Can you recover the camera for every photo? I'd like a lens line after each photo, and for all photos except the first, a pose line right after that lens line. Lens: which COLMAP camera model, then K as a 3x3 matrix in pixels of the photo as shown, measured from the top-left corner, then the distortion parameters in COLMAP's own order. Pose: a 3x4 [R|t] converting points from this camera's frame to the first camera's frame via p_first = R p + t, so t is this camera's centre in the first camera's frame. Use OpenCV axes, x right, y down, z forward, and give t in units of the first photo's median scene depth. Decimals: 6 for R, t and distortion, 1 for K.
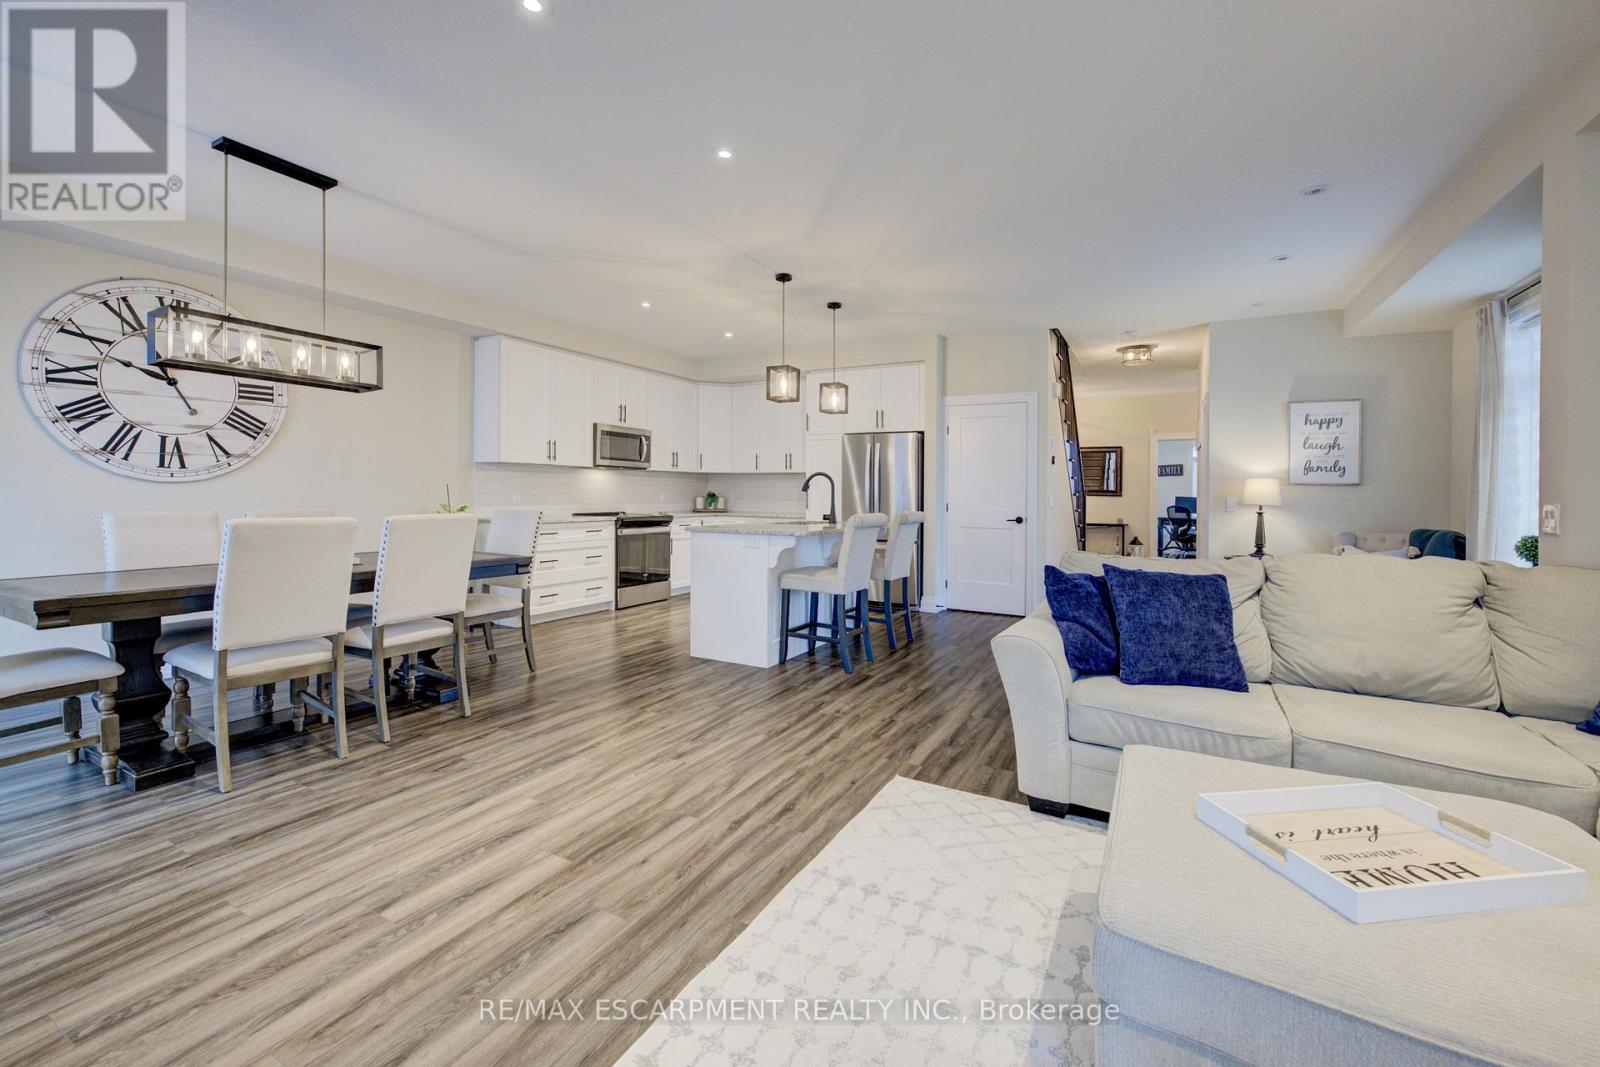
lens RADIAL K [[659.3, 0, 809.0], [0, 659.3, 485.6], [0, 0, 1]] dist [-0.002236, 0.000282]
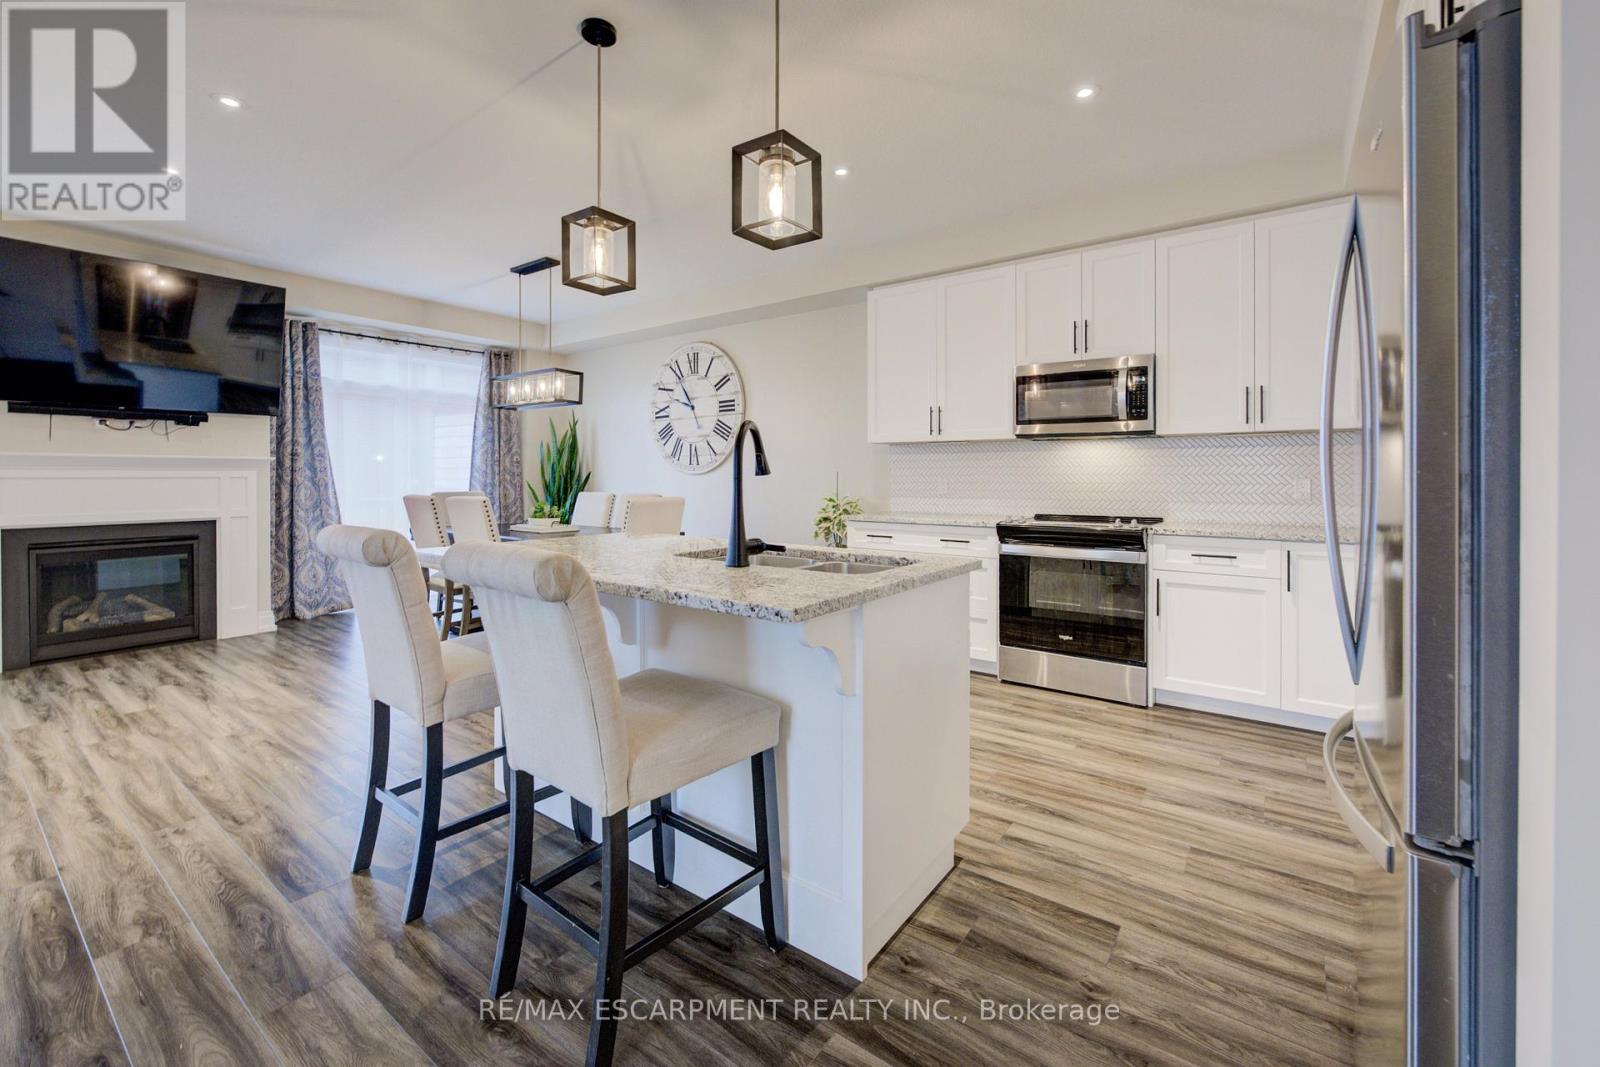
lens RADIAL K [[662.6, 0, 804.2], [0, 662.6, 478.0], [0, 0, 1]] dist [-0.008254, 0.001320]
pose [[-0.131661, -0.008263, -0.991260, 0.455009], [0.009331, 0.999911, -0.009574, 0.018157], [0.991251, -0.010510, -0.131572, 1.307220]]
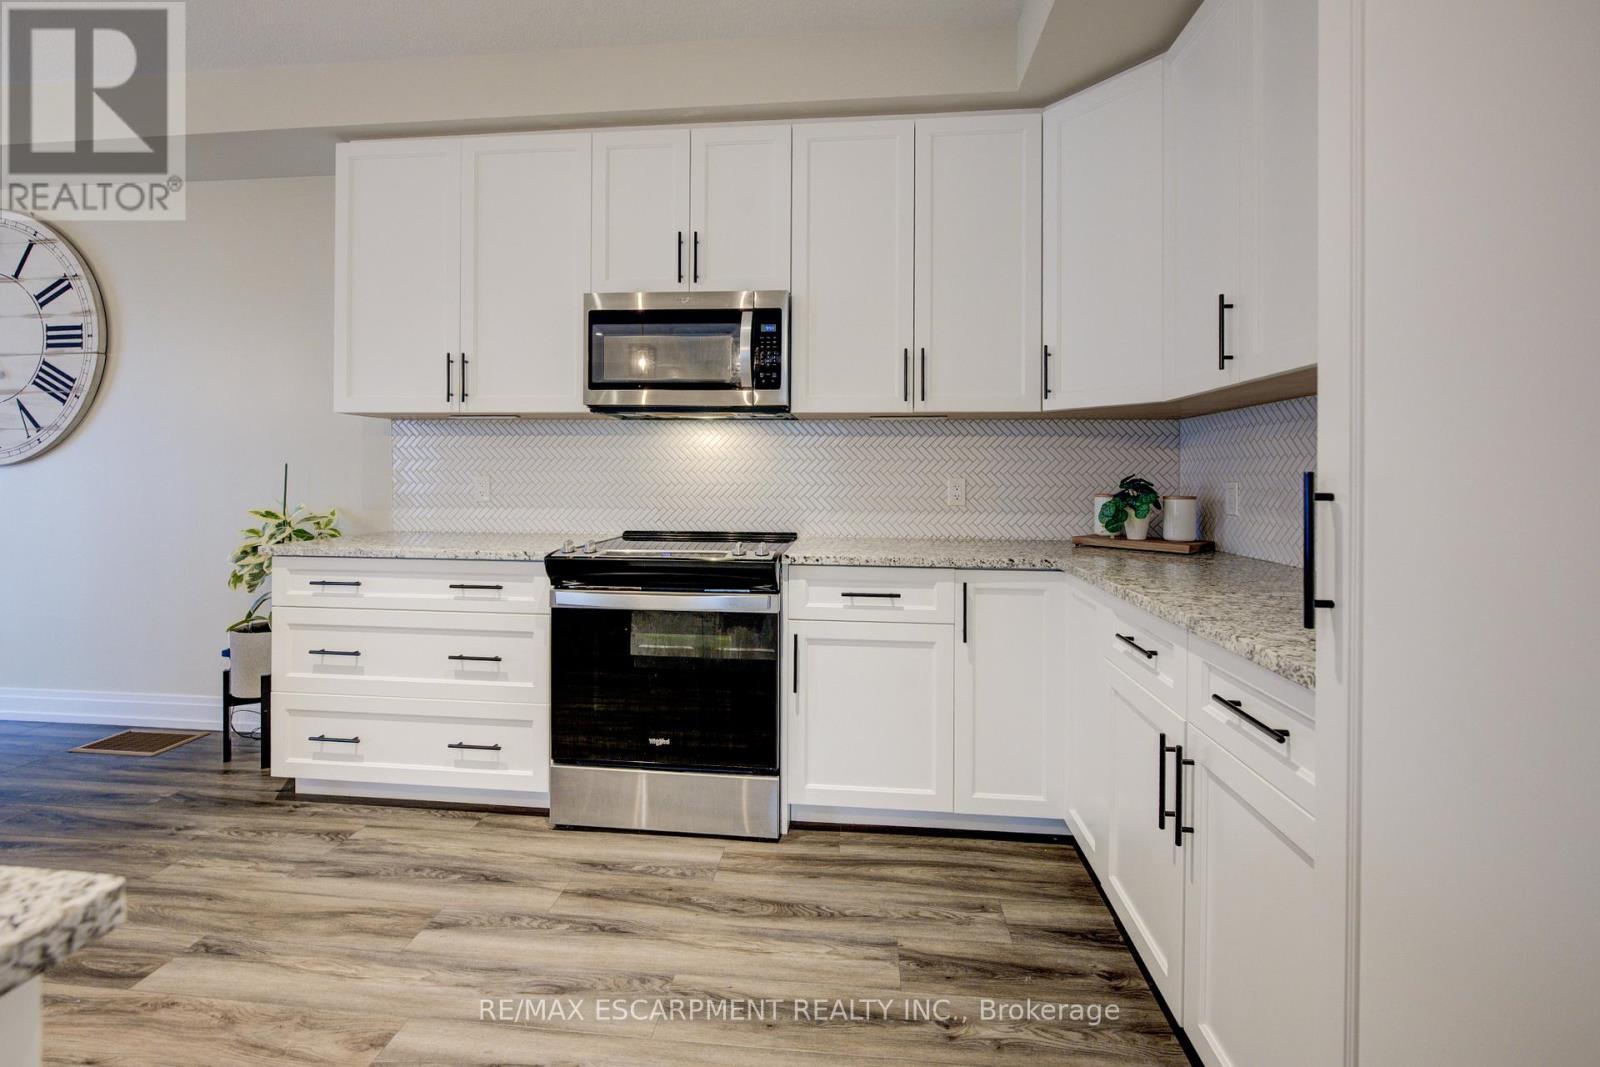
lens RADIAL K [[662.6, 0, 804.2], [0, 662.6, 478.0], [0, 0, 1]] dist [-0.008254, 0.001320]
pose [[0.394593, -0.007304, -0.918827, 0.105491], [0.008393, 0.999955, -0.004344, 0.017851], [0.918818, -0.005998, 0.394637, 1.421177]]
